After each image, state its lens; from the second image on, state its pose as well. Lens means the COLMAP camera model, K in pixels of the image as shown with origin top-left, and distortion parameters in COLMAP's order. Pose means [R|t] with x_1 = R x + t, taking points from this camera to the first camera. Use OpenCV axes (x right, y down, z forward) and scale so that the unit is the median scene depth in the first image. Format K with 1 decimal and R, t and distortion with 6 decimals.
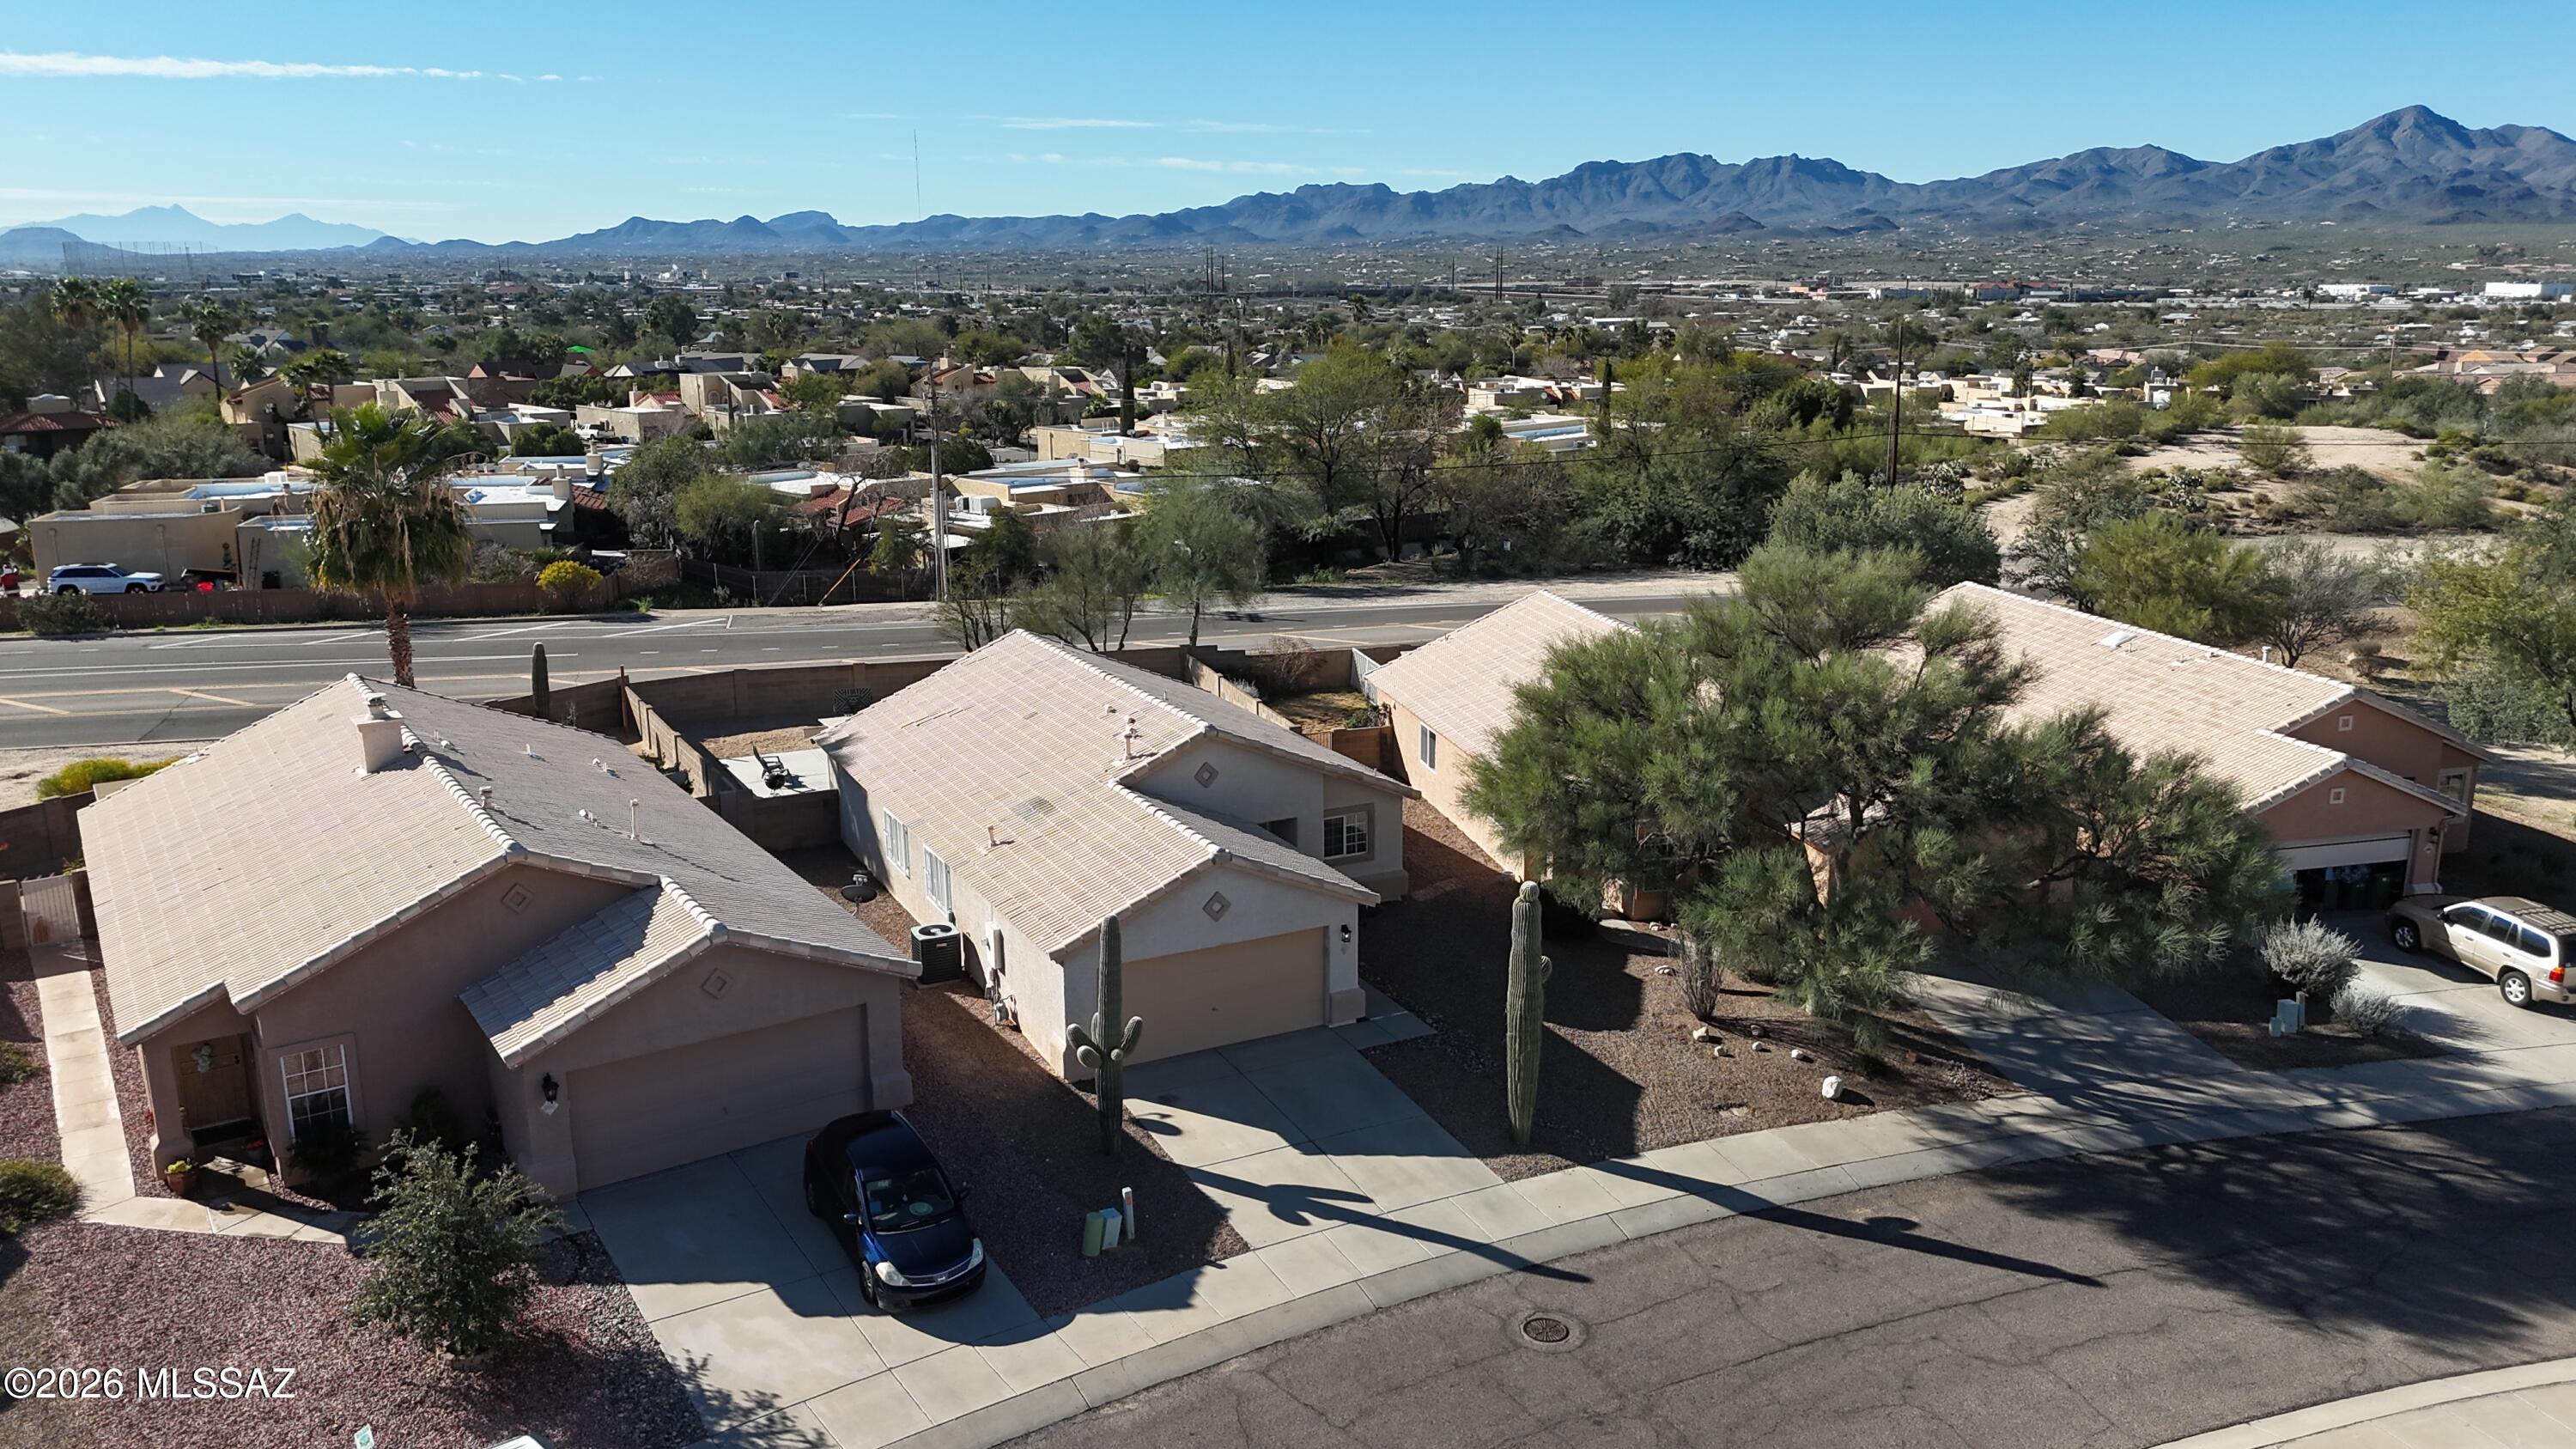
lens RADIAL K [[1893.6, 0, 1288.5], [0, 1893.6, 705.5], [0, 0, 1]] dist [0.089212, -0.098816]
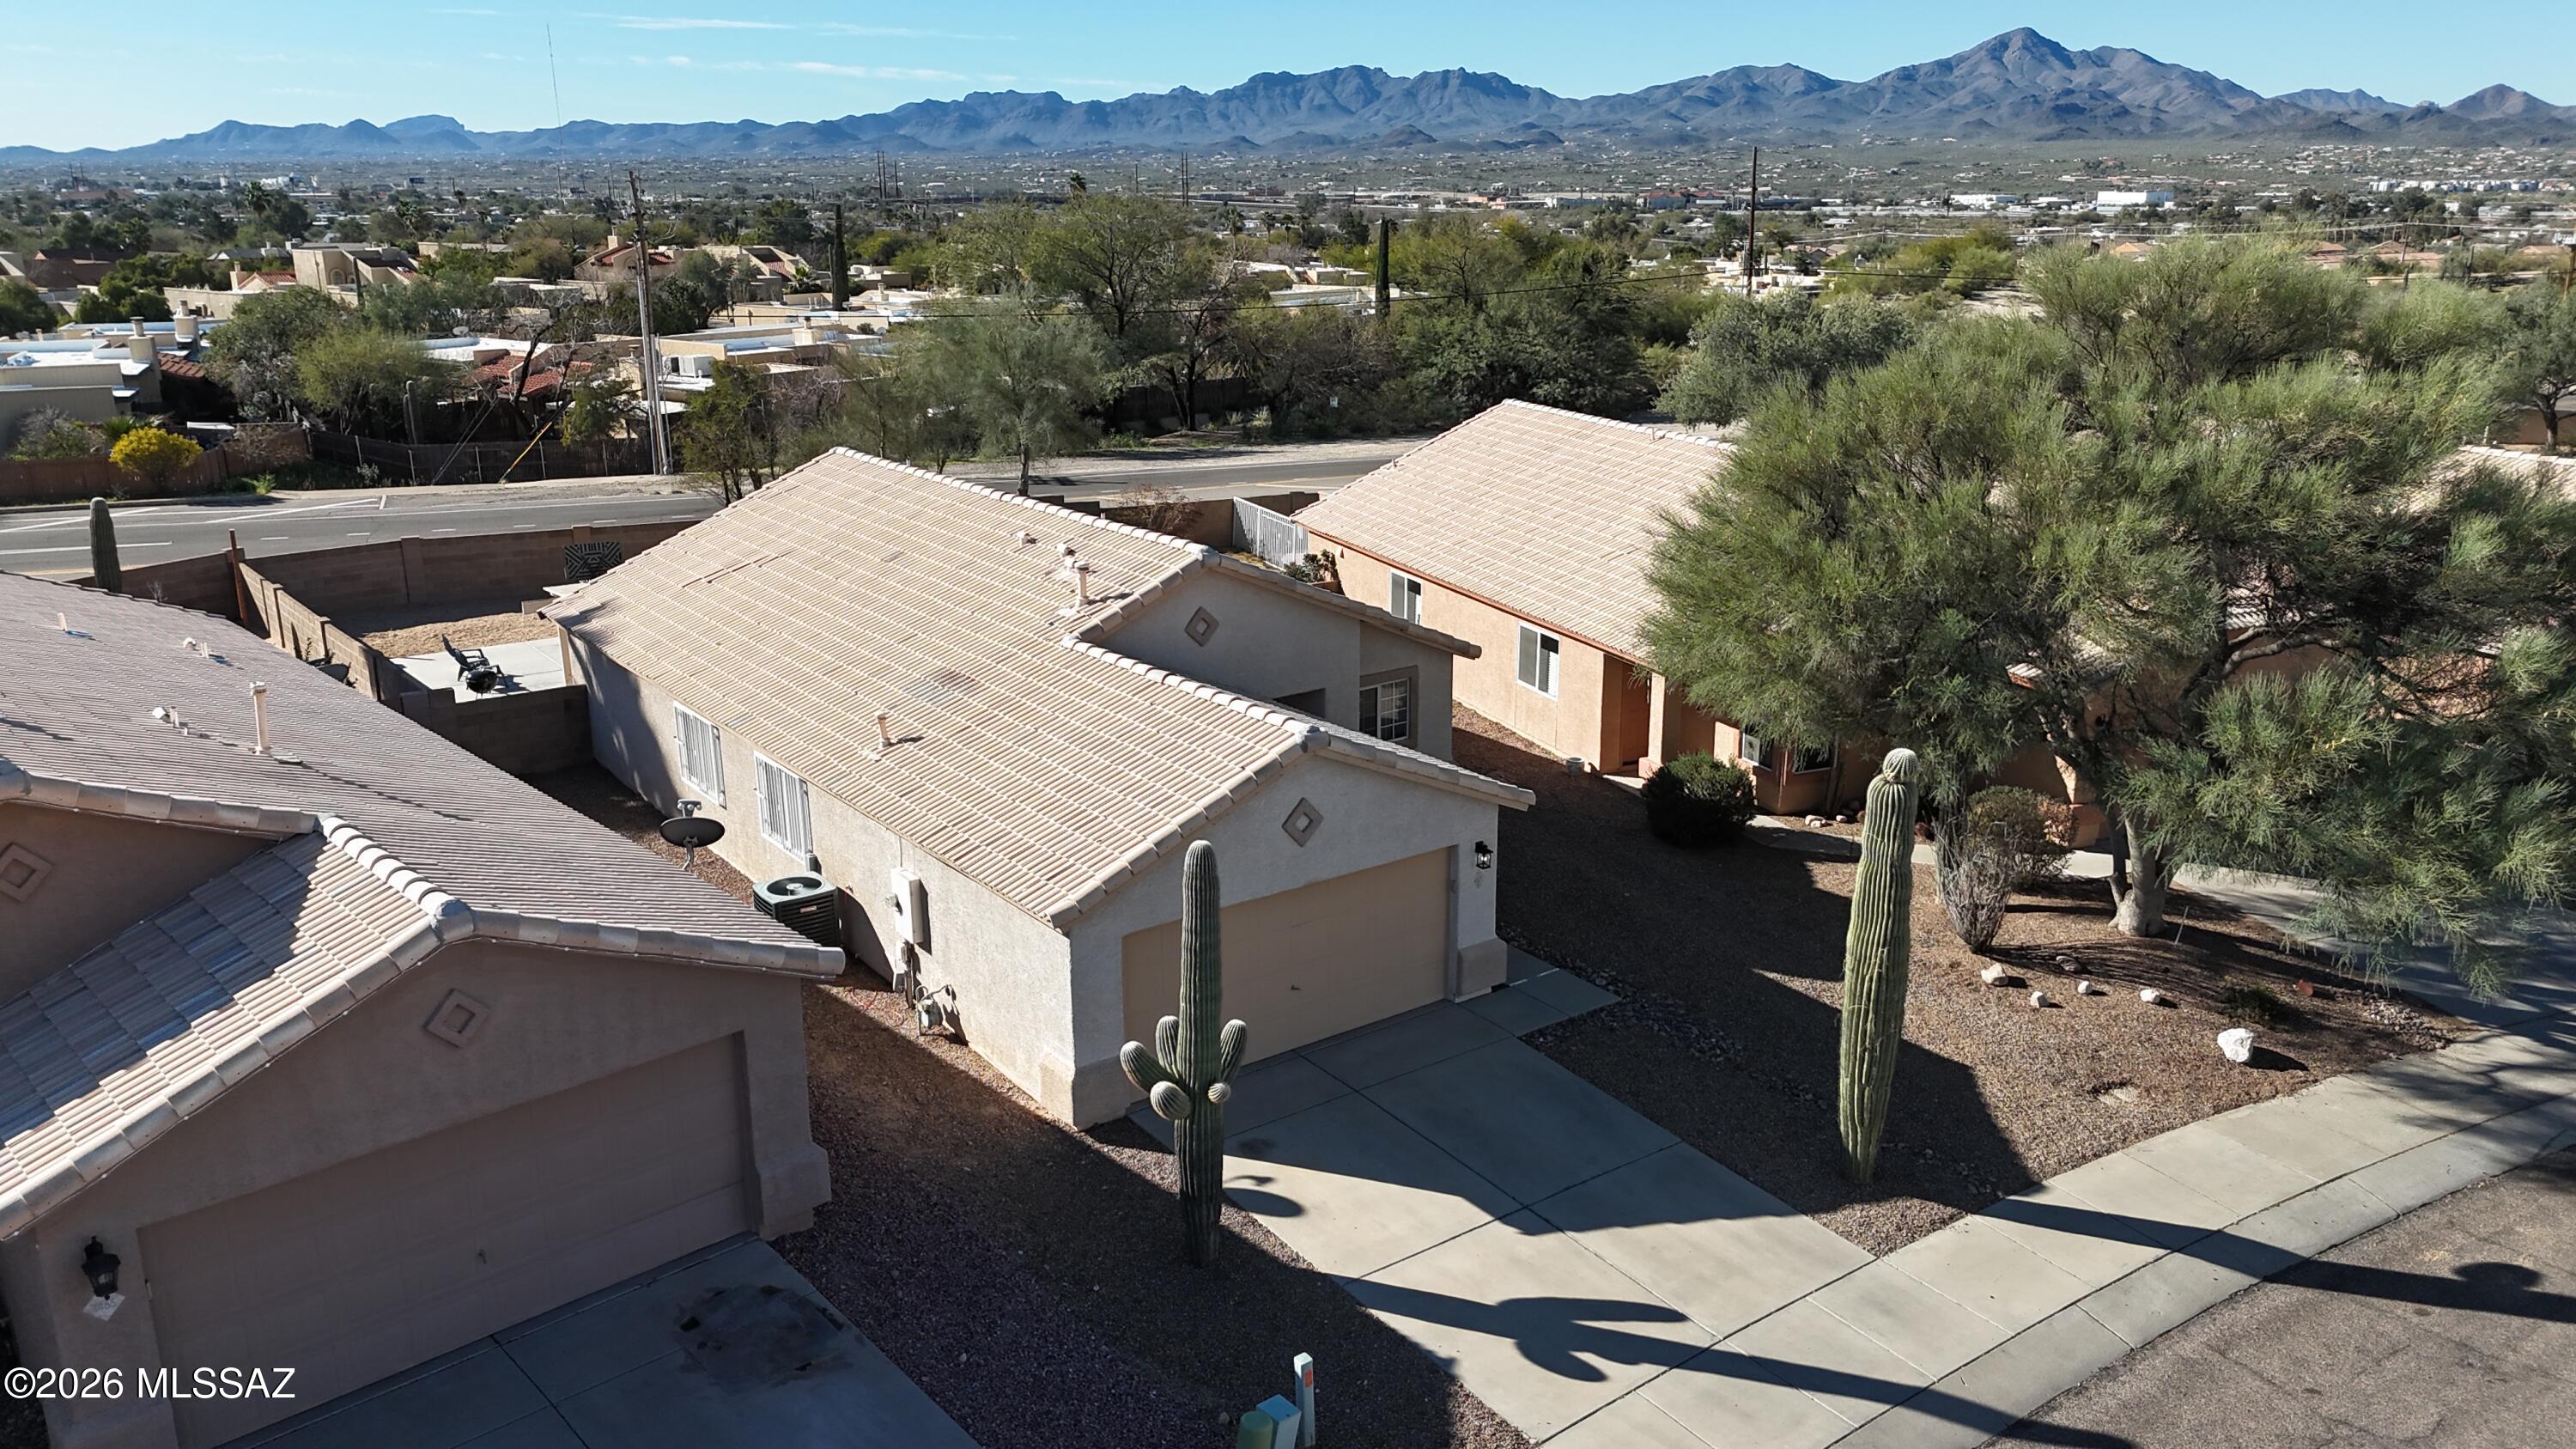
lens RADIAL K [[1895.3, 0, 1287.8], [0, 1895.3, 708.4], [0, 0, 1]] dist [0.078101, -0.074344]
pose [[0.986588, -0.043113, 0.157431, -0.121818], [0.036181, 0.998257, 0.046635, 0.036907], [-0.159167, -0.040314, 0.986428, 0.360204]]
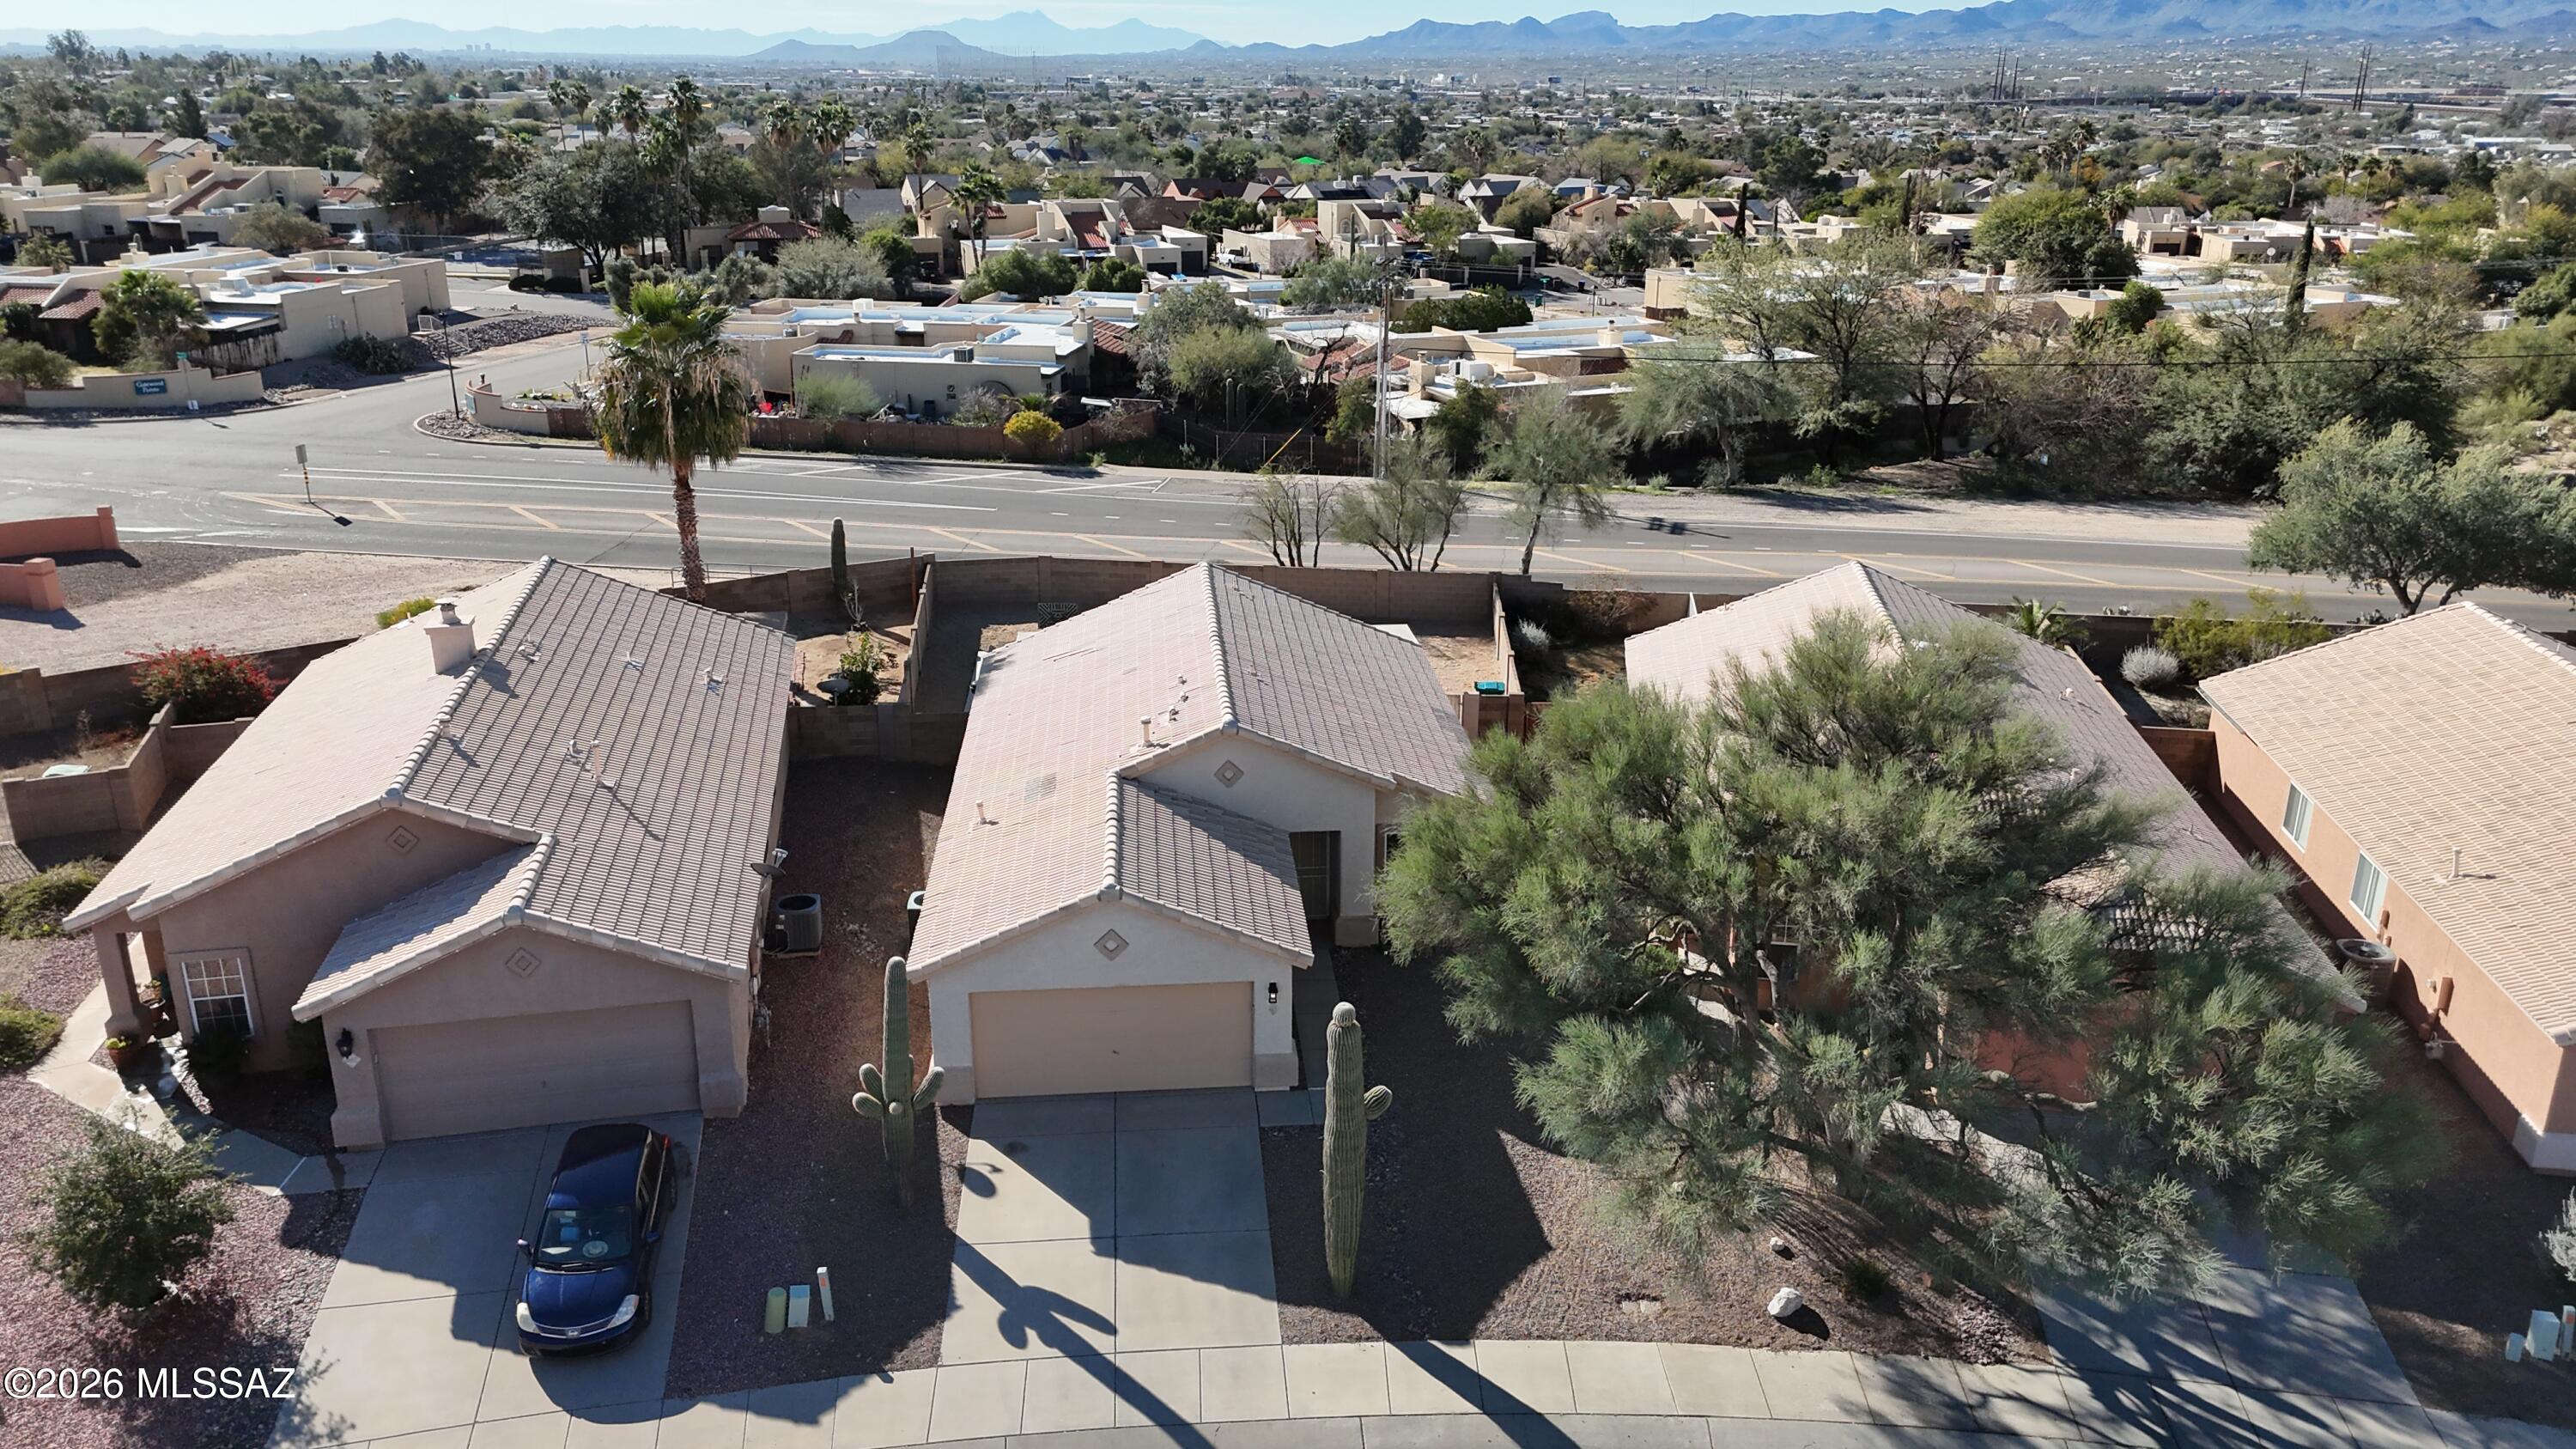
lens RADIAL K [[1895.3, 0, 1287.8], [0, 1895.3, 708.4], [0, 0, 1]] dist [0.078101, -0.074344]
pose [[0.926207, 0.127667, -0.354741, 0.306825], [-0.092881, 0.989188, 0.113490, -0.101904], [0.365394, -0.072167, 0.928051, 0.183674]]
